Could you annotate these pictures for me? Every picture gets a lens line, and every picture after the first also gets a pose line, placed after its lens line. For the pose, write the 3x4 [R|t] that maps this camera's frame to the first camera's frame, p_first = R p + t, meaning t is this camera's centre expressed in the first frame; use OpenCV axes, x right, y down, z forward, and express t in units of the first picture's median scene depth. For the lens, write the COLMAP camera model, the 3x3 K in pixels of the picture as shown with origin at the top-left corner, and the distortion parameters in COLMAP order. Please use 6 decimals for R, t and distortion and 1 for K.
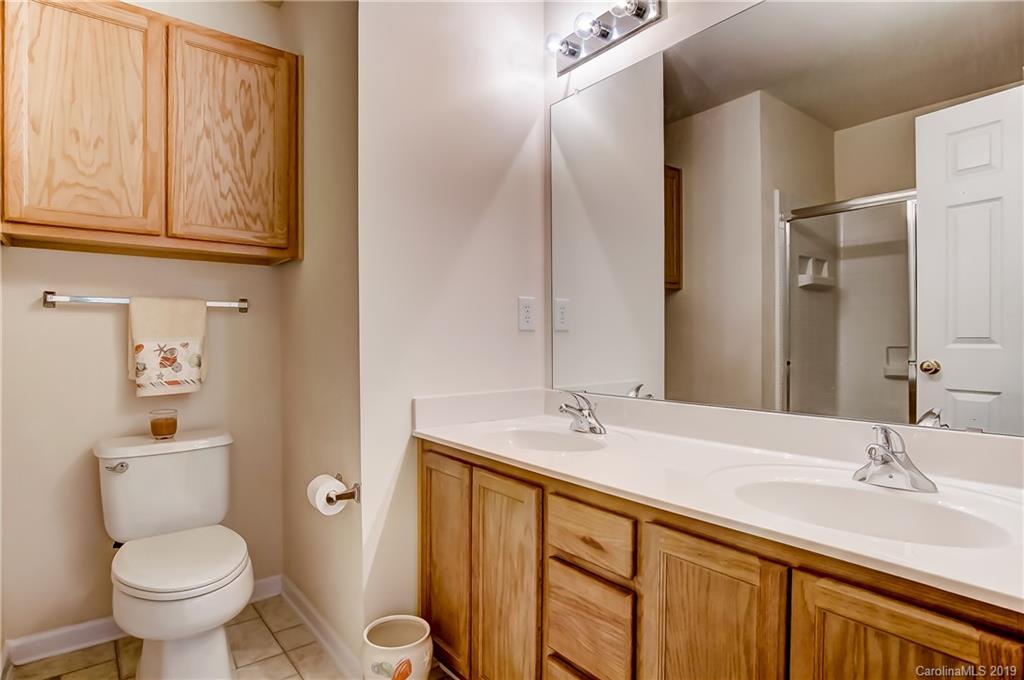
lens RADIAL K [[561.9, 0, 510.5], [0, 561.9, 345.8], [0, 0, 1]] dist [-0.023963, 0.007942]
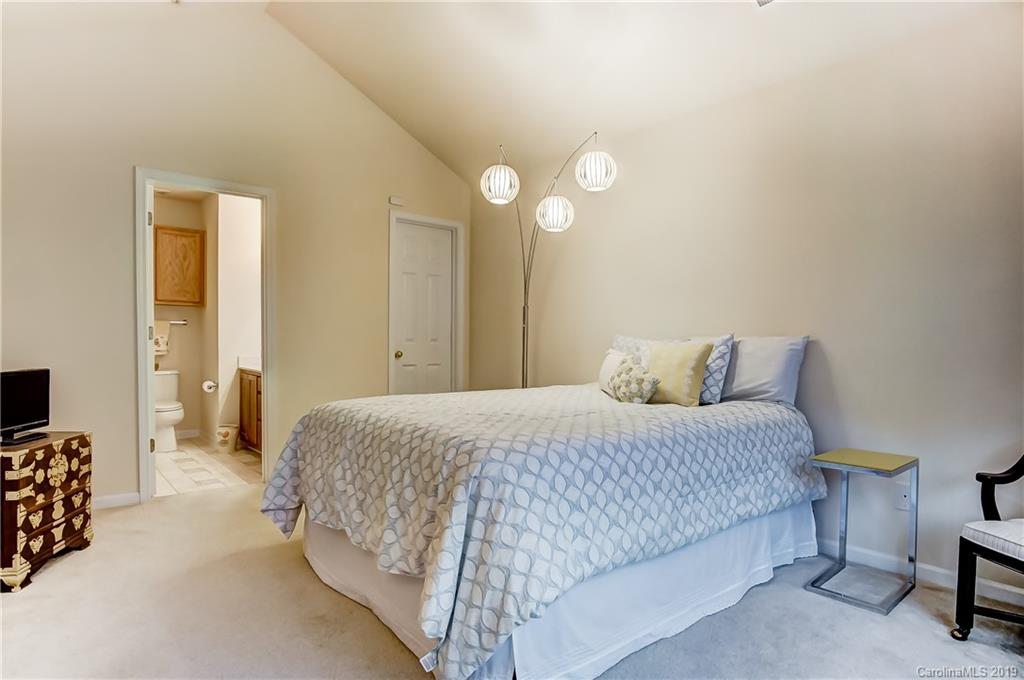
lens RADIAL K [[561.9, 0, 505.8], [0, 561.9, 337.5], [0, 0, 1]] dist [-0.023963, 0.007942]
pose [[0.999772, 0.001609, 0.021274, 1.288709], [-0.001581, 0.999998, -0.001360, -0.000656], [-0.021276, 0.001326, 0.999773, -2.185479]]
